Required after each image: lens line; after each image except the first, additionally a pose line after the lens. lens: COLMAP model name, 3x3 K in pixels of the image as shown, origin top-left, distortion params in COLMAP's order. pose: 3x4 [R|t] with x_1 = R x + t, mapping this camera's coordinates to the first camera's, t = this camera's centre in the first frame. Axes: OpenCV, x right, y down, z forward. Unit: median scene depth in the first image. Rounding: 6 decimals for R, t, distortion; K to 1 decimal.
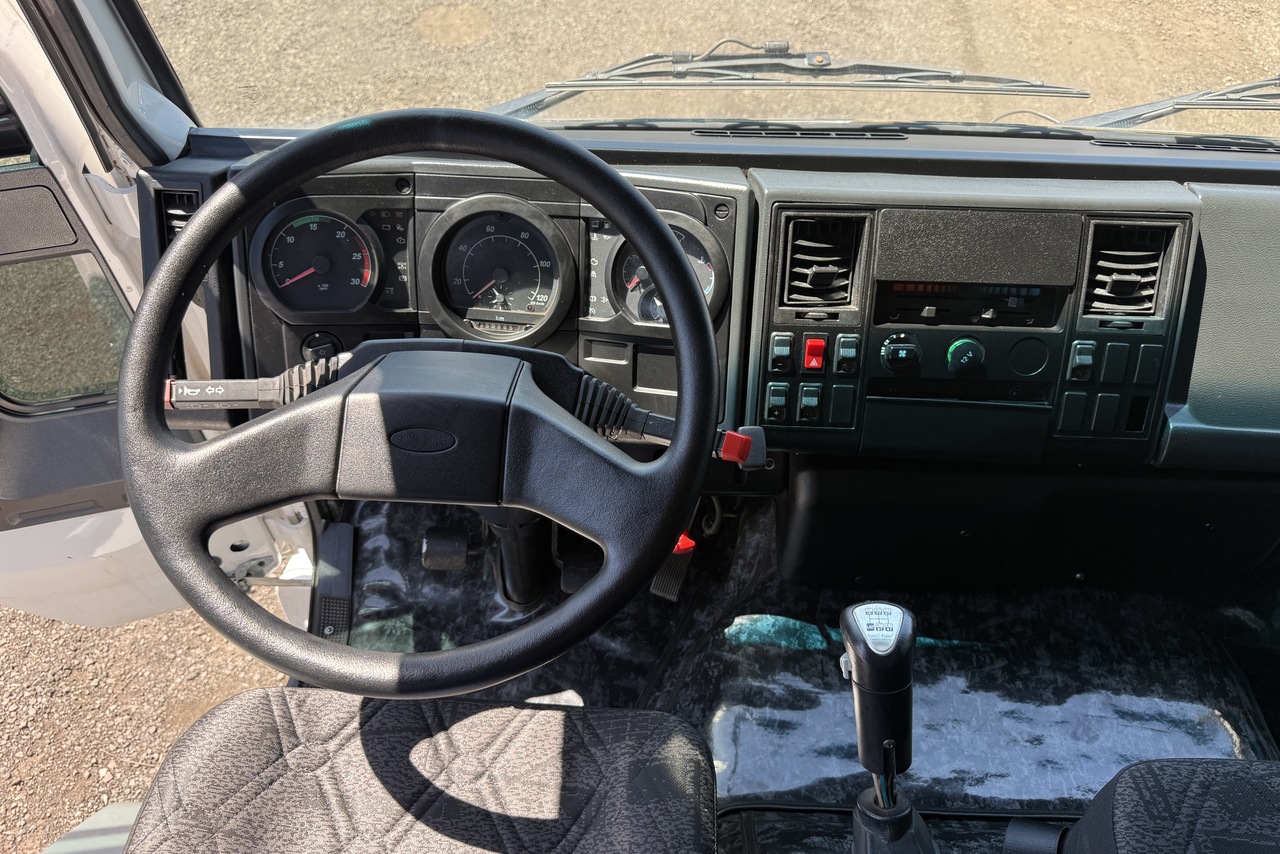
lens RADIAL K [[897.7, 0, 638.5], [0, 897.7, 433.0], [0, 0, 1]] dist [0.092710, -0.121860]
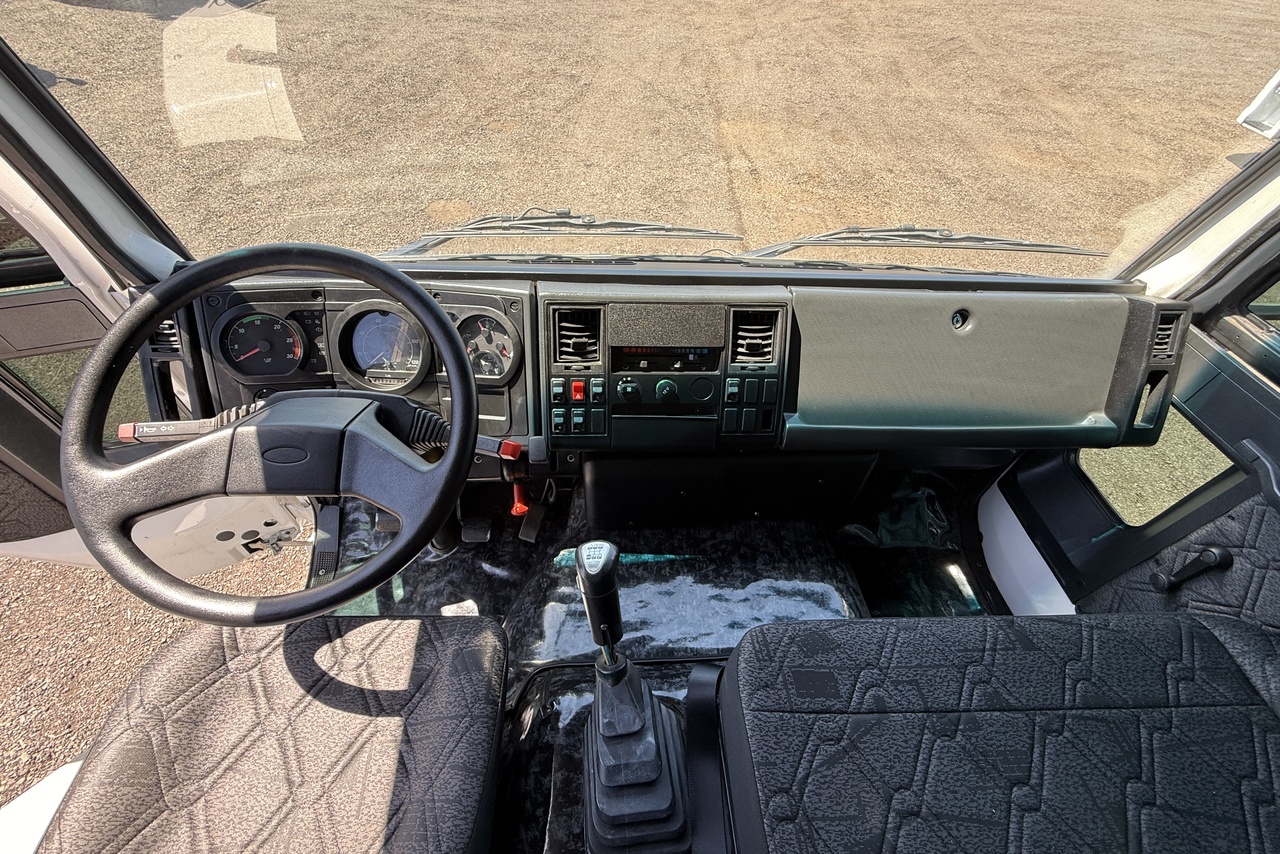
lens RADIAL K [[504.2, 0, 638.6], [0, 504.2, 430.0], [0, 0, 1]] dist [0.002391, 0.011006]
pose [[0.995462, -0.041836, 0.085473, 0.224731], [0.043346, 0.998934, -0.015891, 0.003367], [-0.084717, 0.019524, 0.996214, 0.068352]]
